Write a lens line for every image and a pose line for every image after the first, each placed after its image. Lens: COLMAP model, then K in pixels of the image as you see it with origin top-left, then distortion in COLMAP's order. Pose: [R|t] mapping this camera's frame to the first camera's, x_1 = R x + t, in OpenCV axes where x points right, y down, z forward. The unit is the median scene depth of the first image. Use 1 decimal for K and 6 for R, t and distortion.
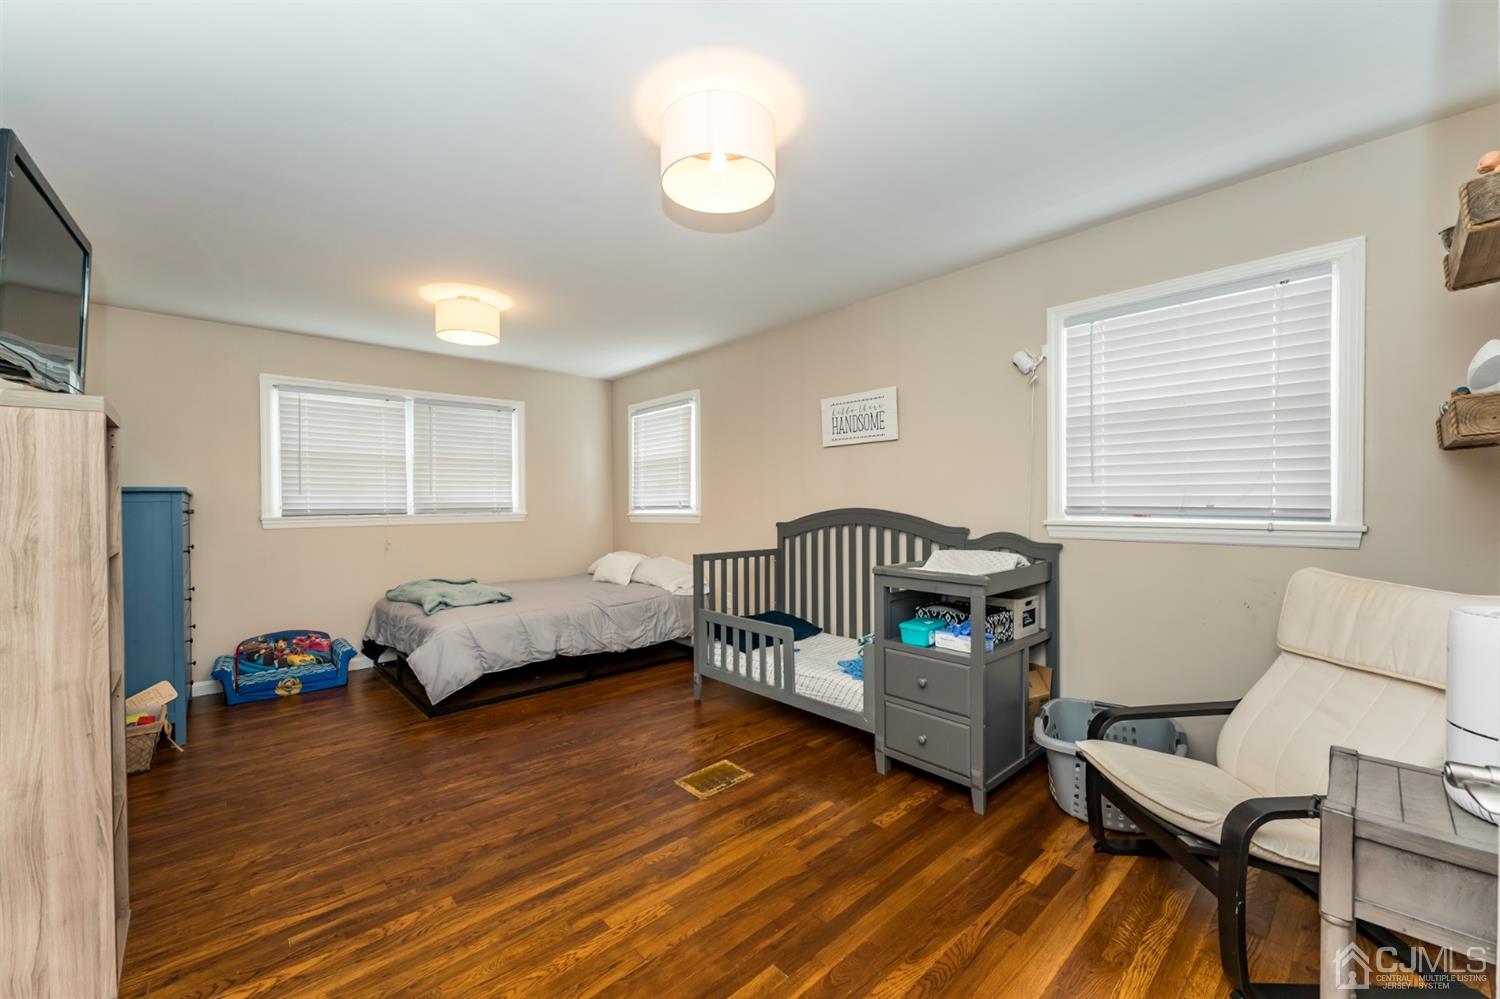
lens RADIAL K [[596.7, 0, 744.1], [0, 596.7, 498.0], [0, 0, 1]] dist [0.002921, -0.001255]
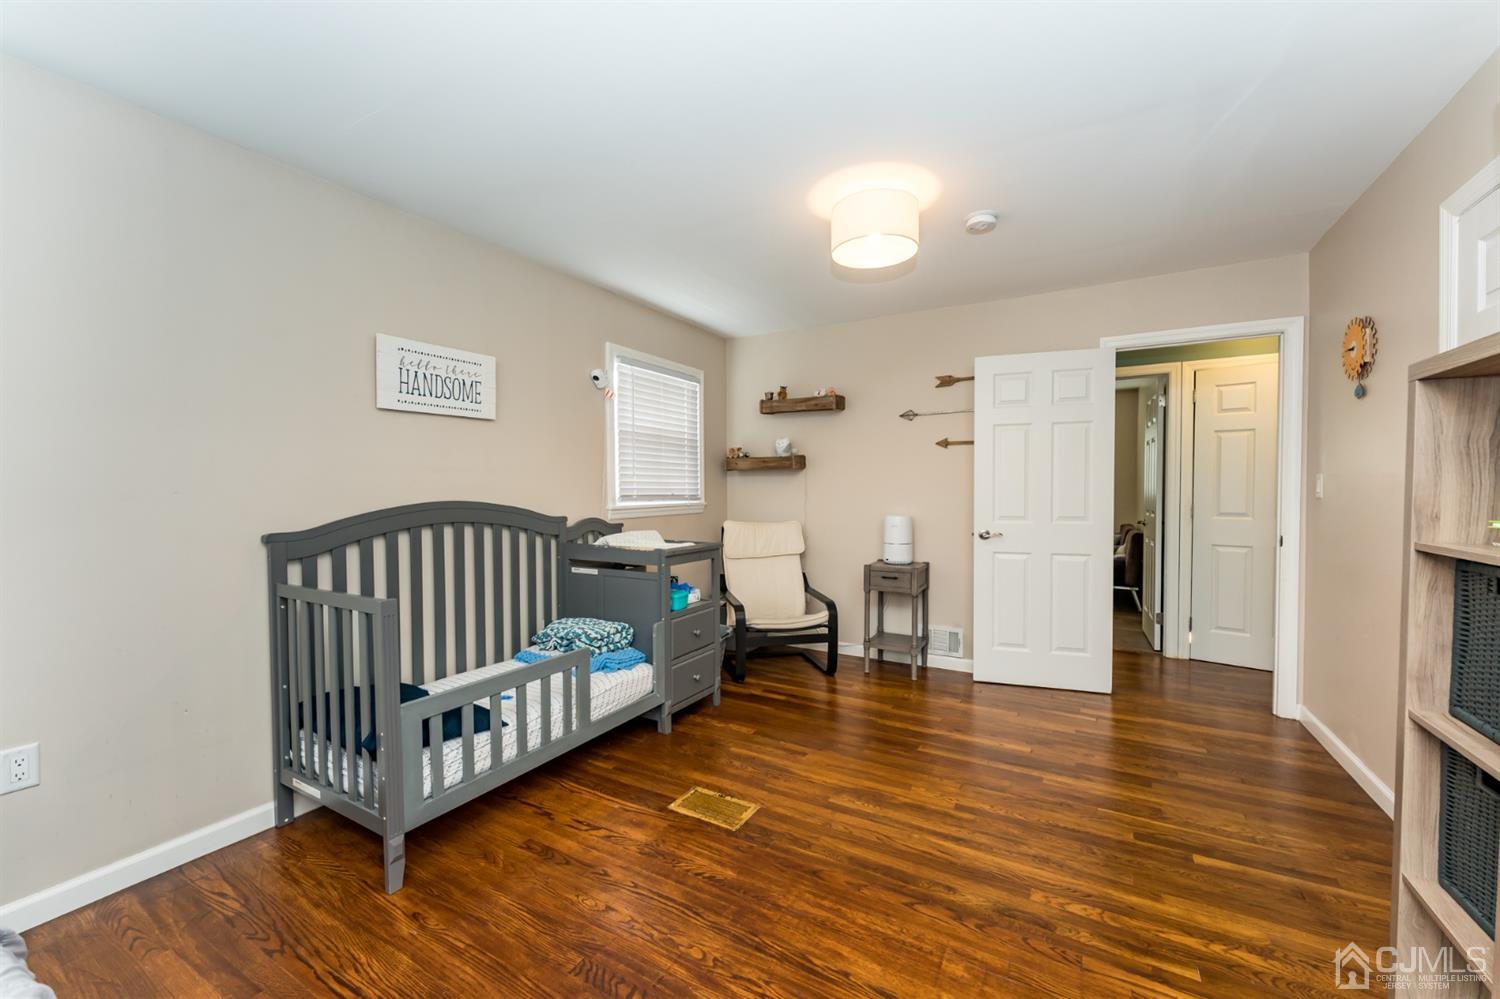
lens RADIAL K [[596.7, 0, 744.3], [0, 596.7, 504.9], [0, 0, 1]] dist [0.002921, -0.001255]
pose [[-0.304985, -0.018433, 0.952179, -0.841231], [0.003882, 0.999780, 0.020598, 0.009250], [-0.952349, 0.009979, -0.304847, 1.157204]]
